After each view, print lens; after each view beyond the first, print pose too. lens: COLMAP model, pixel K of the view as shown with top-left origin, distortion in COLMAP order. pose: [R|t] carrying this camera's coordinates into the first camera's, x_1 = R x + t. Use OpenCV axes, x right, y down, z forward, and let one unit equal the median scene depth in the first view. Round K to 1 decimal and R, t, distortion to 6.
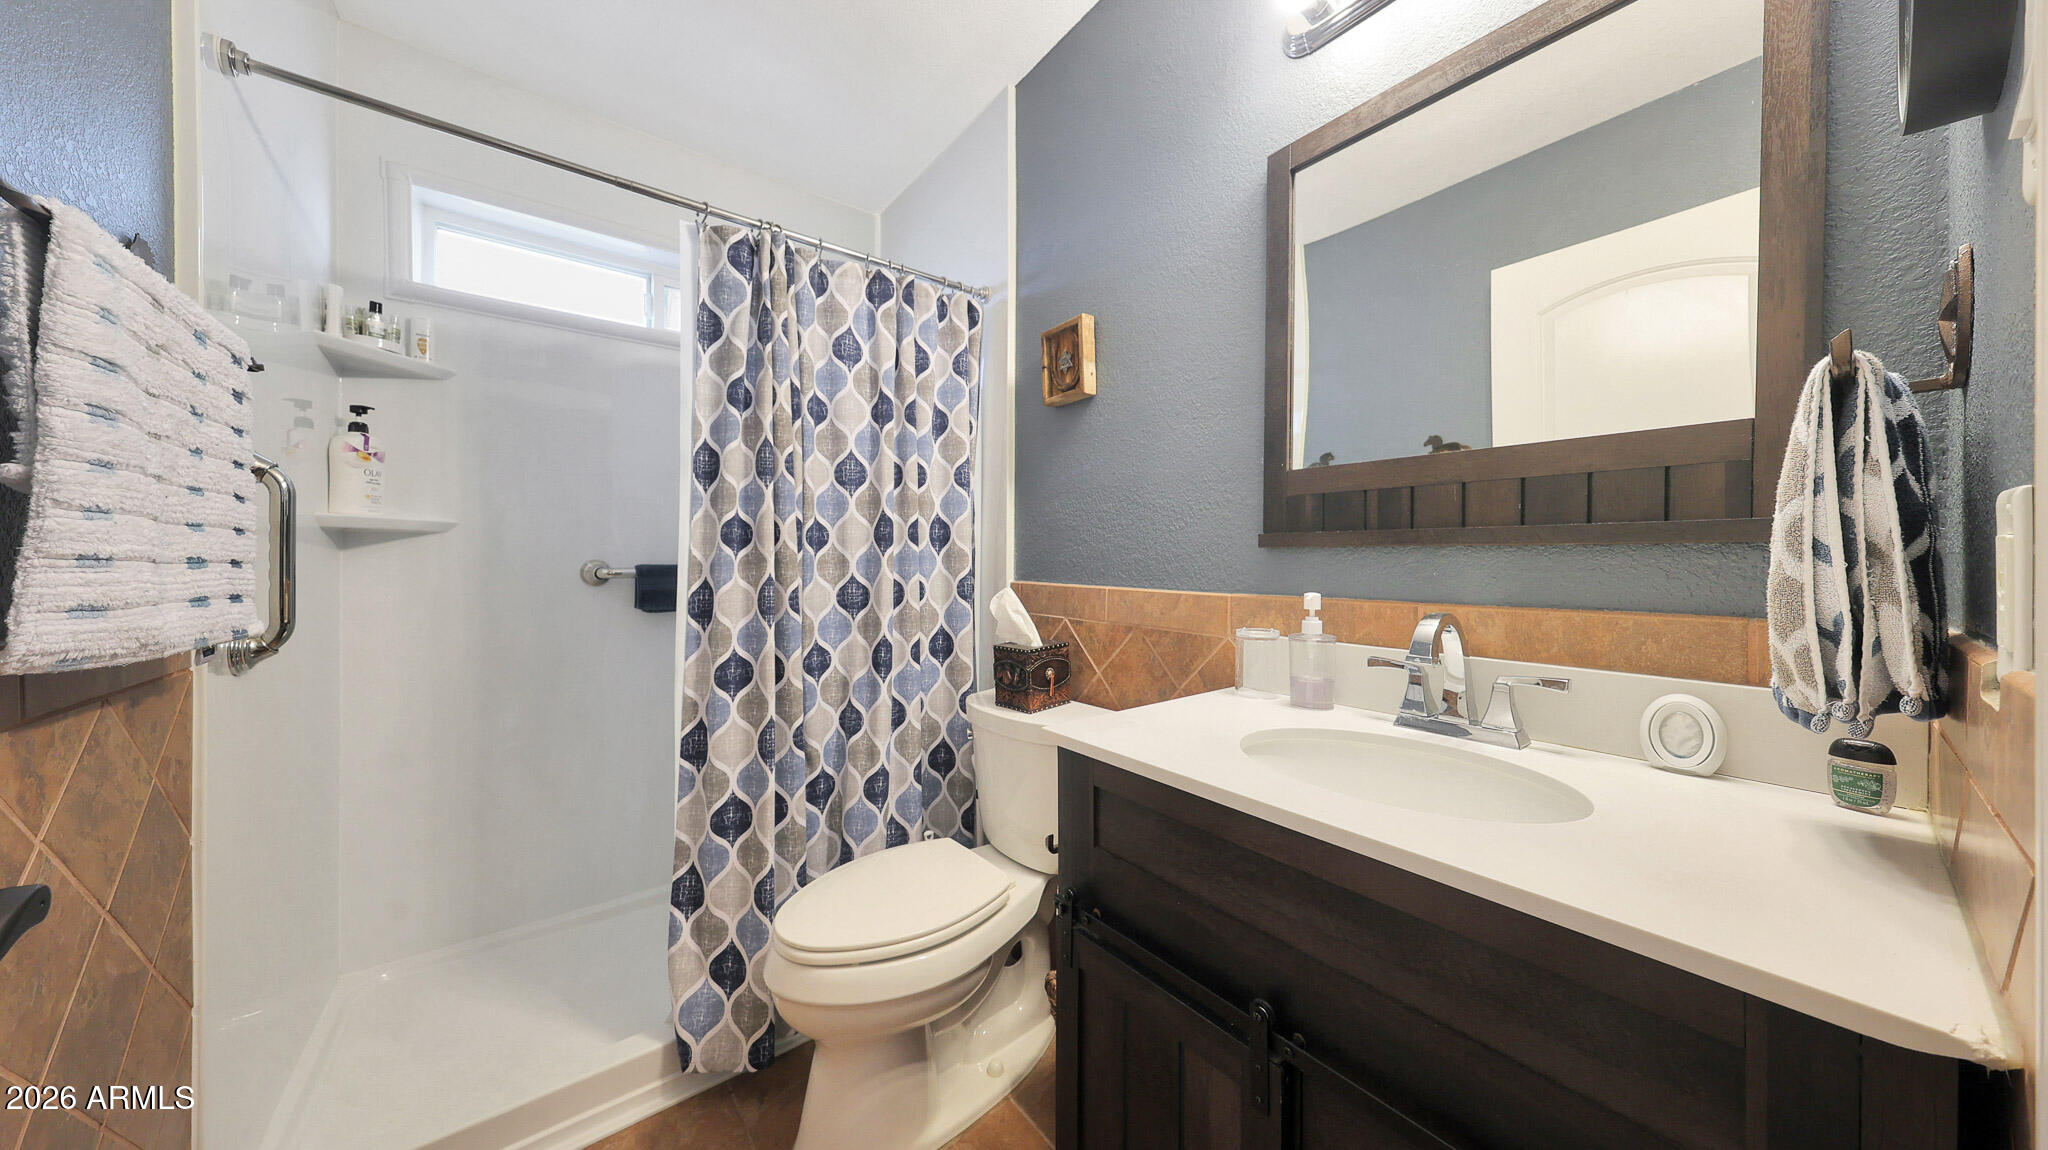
lens RADIAL K [[637.4, 0, 1027.0], [0, 637.4, 563.5], [0, 0, 1]] dist [0.000921, 0.000010]
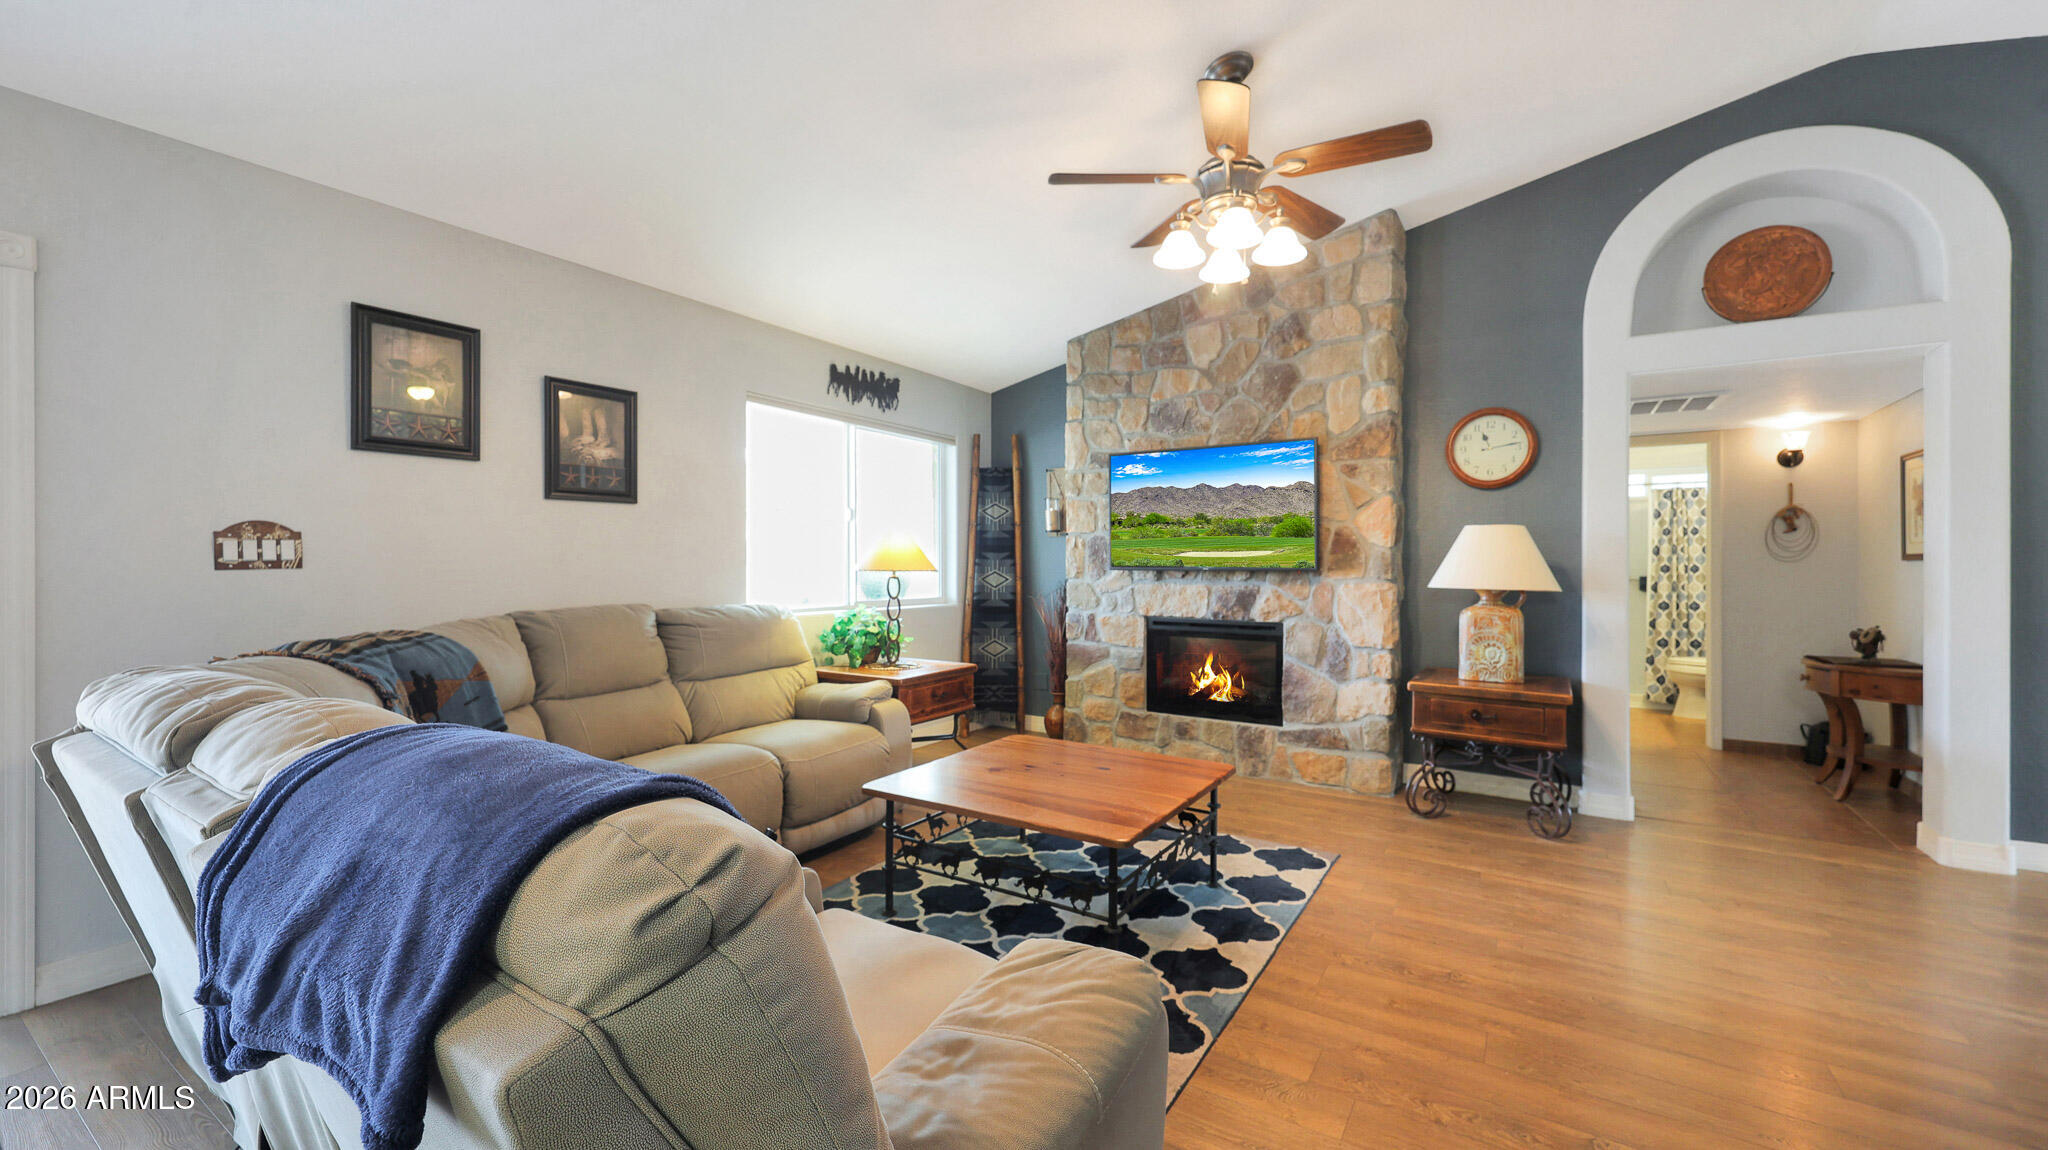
lens RADIAL K [[788.9, 0, 1025.0], [0, 788.9, 556.9], [0, 0, 1]] dist [-0.001473, 0.000333]
pose [[0.350489, -0.001070, -0.936566, 2.588069], [-0.005914, 0.999977, -0.003356, -0.080678], [0.936548, 0.006715, 0.350474, -4.186762]]
